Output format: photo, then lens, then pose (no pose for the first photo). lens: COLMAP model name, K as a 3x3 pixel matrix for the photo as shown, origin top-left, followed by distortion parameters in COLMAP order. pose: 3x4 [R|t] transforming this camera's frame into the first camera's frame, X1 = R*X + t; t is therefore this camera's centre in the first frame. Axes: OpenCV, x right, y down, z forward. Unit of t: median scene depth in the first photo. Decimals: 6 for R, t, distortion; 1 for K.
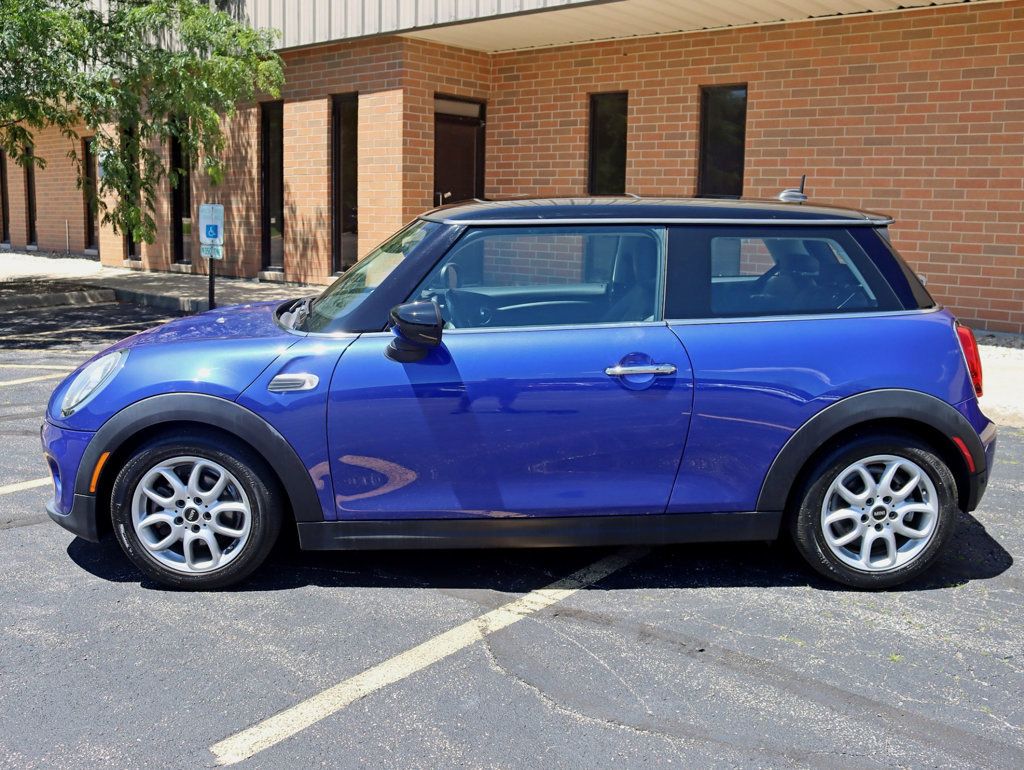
lens RADIAL K [[936.1, 0, 512.0], [0, 936.1, 385.0], [0, 0, 1]] dist [-0.121694, 0.125322]
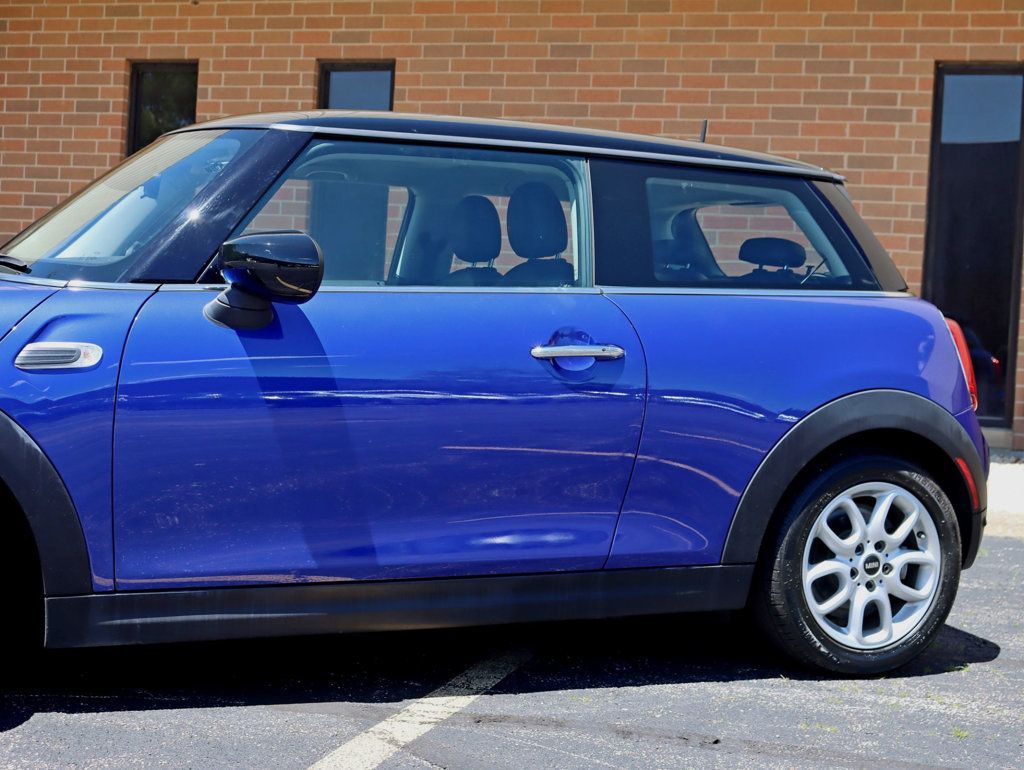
lens RADIAL K [[1529.0, 0, 512.0], [0, 1529.0, 385.0], [0, 0, 1]] dist [-0.031323, -0.010815]
pose [[0.931118, 0.016980, 0.364323, -0.298423], [0.025849, 0.993332, -0.112358, 0.125332], [-0.363802, 0.114036, 0.924470, -0.017665]]
